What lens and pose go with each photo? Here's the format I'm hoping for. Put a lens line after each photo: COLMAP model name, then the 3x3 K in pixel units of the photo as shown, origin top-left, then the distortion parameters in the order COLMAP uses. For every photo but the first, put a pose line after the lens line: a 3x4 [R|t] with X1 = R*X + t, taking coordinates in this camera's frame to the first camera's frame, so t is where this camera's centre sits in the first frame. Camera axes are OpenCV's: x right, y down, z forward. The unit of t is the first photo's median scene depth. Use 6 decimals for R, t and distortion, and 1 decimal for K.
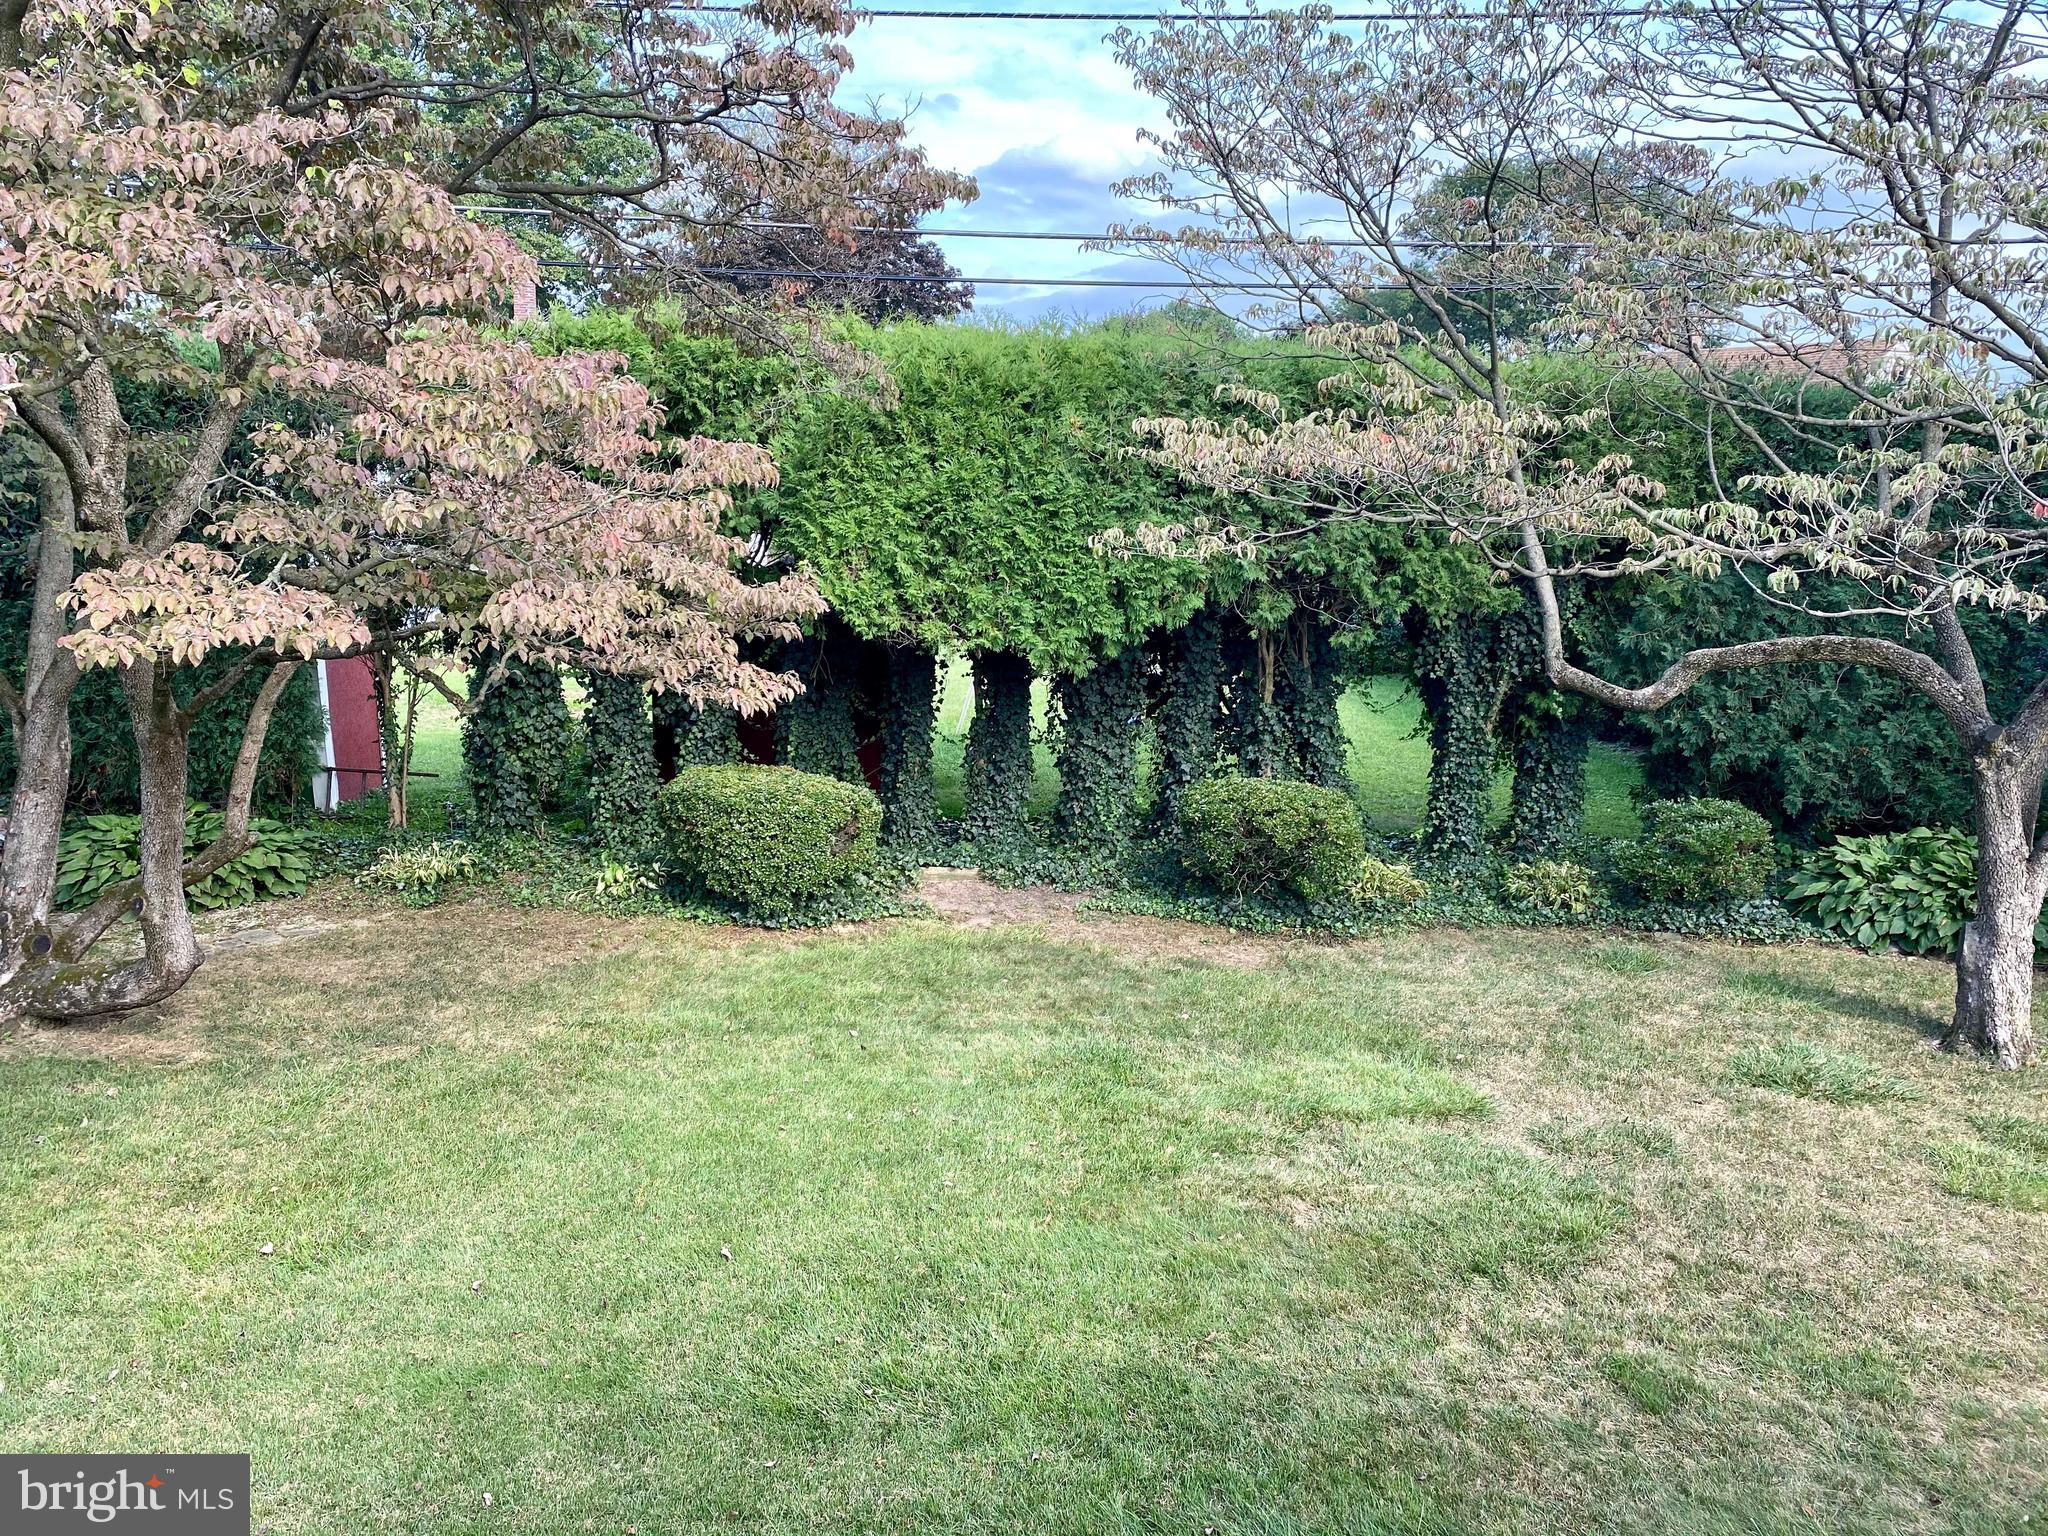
lens RADIAL K [[1519.1, 0, 985.1], [0, 1519.1, 747.2], [0, 0, 1]] dist [0.058407, -0.062435]
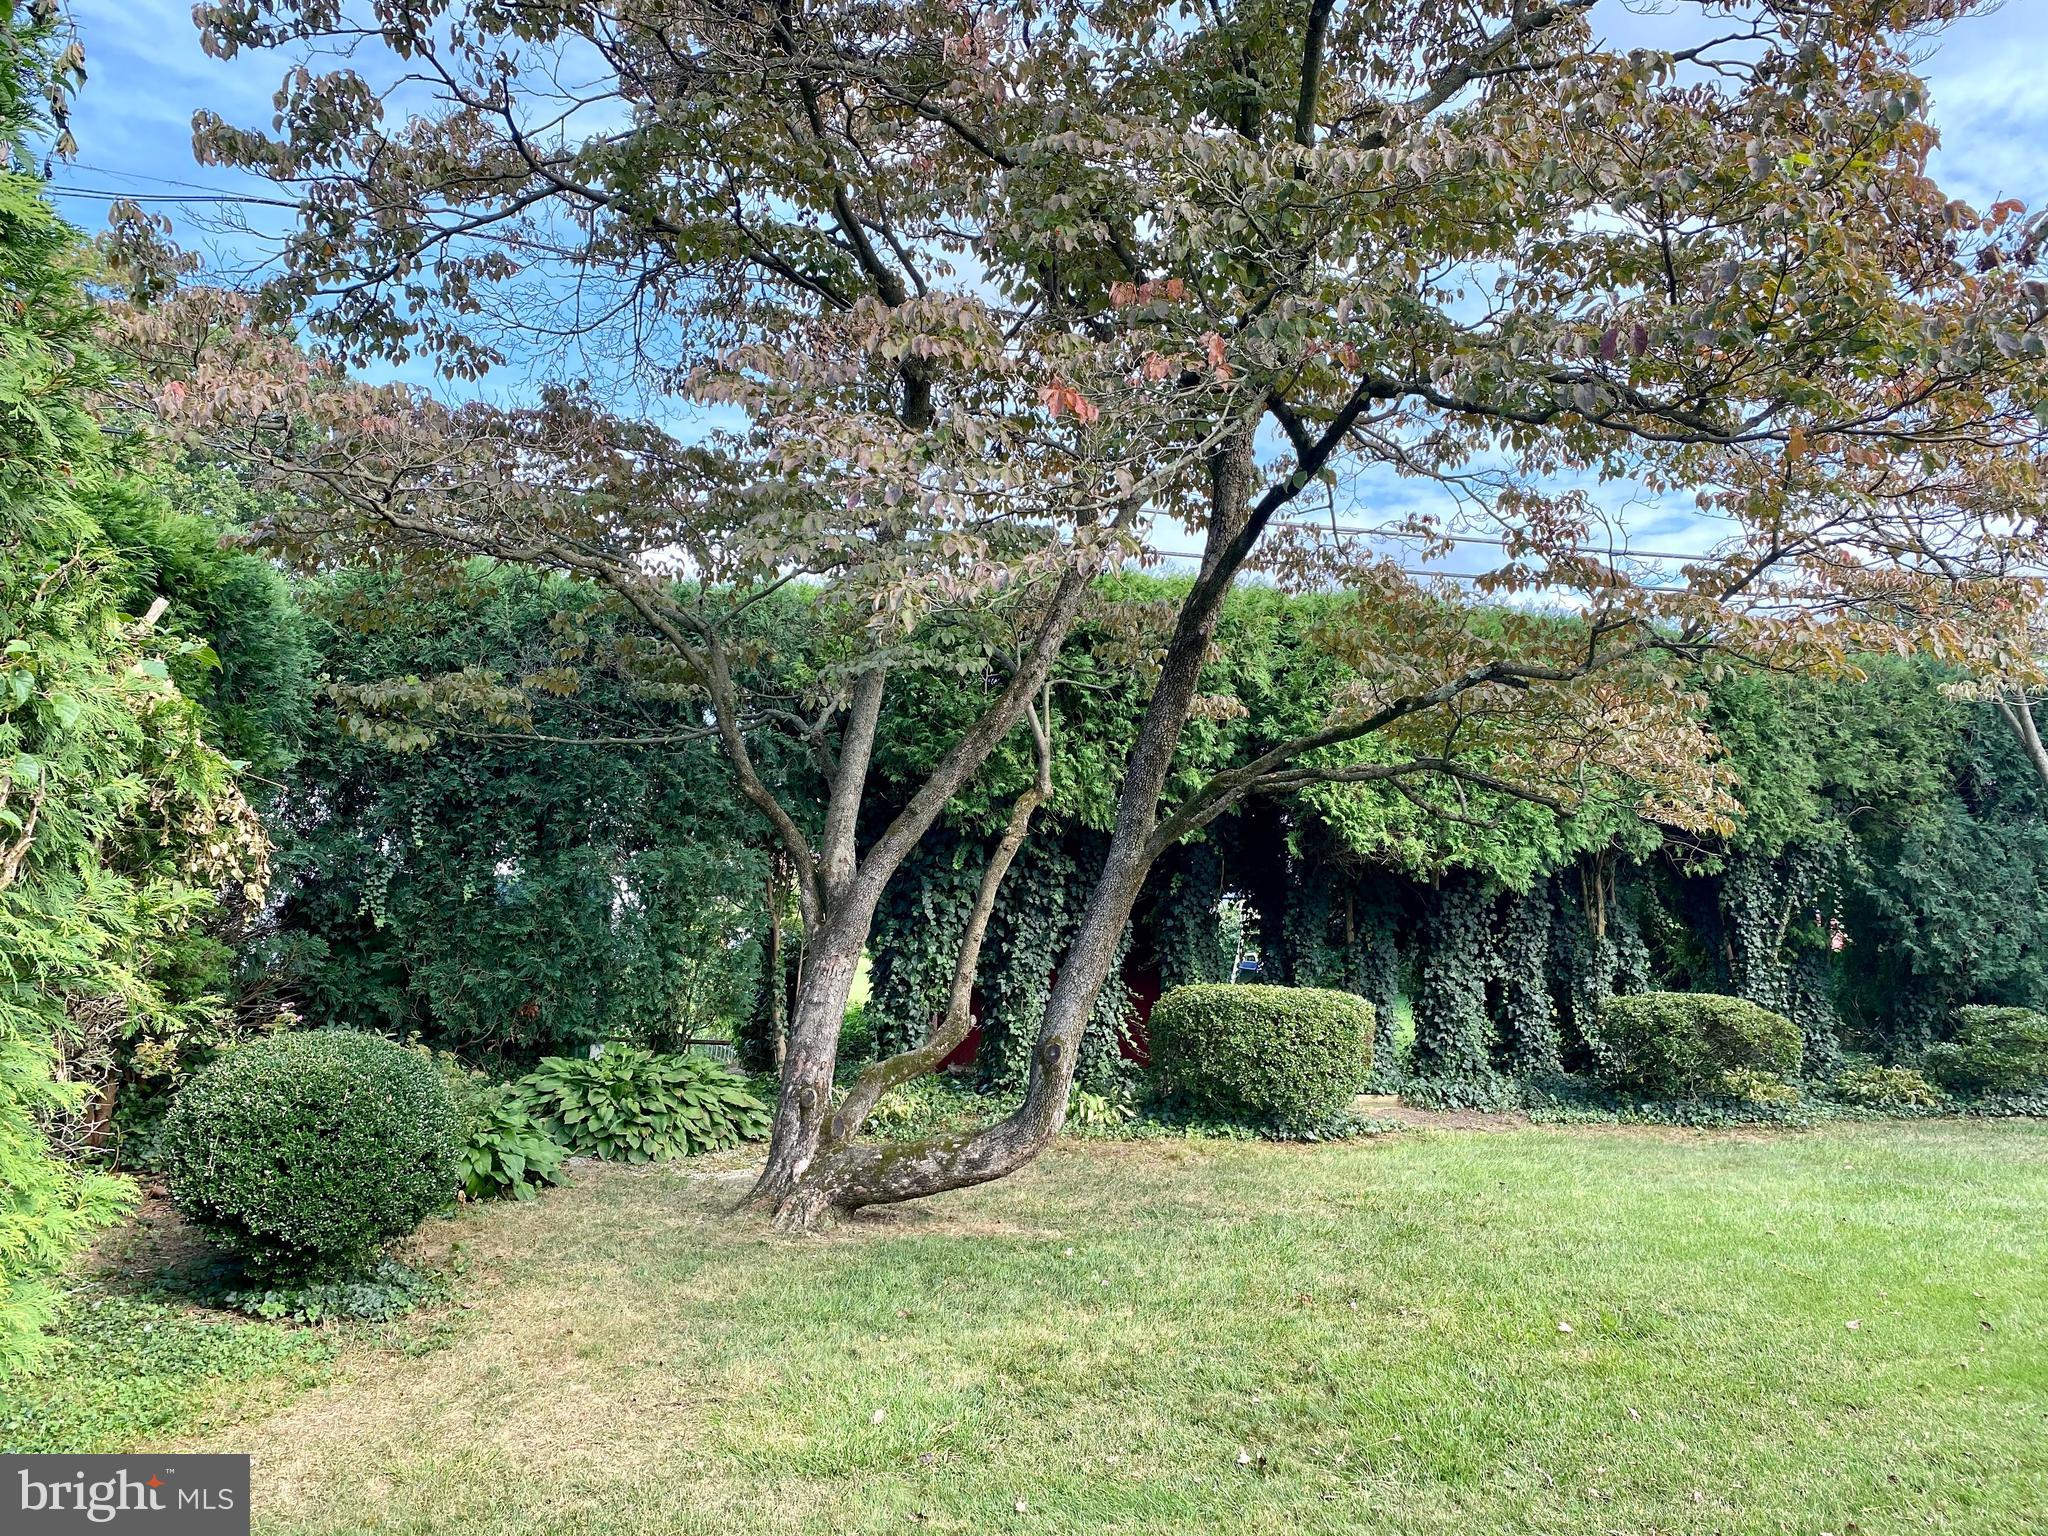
lens RADIAL K [[1519.1, 0, 1031.4], [0, 1519.1, 746.0], [0, 0, 1]] dist [0.058407, -0.062435]
pose [[0.968849, 0.021371, 0.246728, -0.549243], [0.039830, 0.969854, -0.240411, 0.099057], [-0.244428, 0.242749, 0.938791, 0.041480]]
